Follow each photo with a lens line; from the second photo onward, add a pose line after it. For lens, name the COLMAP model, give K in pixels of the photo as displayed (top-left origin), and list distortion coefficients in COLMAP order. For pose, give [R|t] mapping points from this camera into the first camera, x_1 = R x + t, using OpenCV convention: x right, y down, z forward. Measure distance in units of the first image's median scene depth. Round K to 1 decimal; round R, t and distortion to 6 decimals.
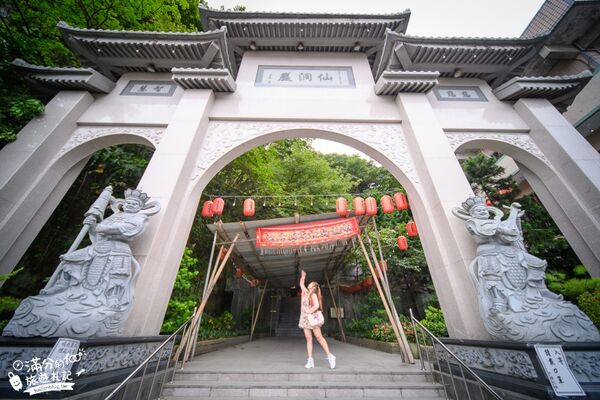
lens RADIAL K [[216.0, 0, 302.2], [0, 216.0, 200.4], [0, 0, 1]] dist [-0.001454, -0.000173]
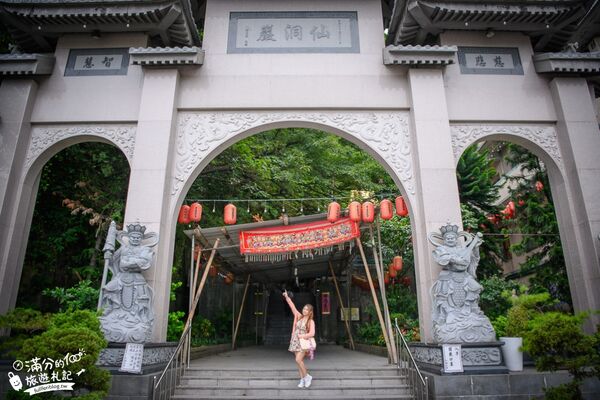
lens RADIAL K [[418.1, 0, 300.0], [0, 418.1, 200.0], [0, 0, 1]] dist [-0.069972, 0.018889]
pose [[0.999858, -0.012778, -0.010988, 0.054415], [0.014897, 0.974995, 0.221725, -0.387971], [0.007880, -0.221857, 0.975047, -0.636431]]
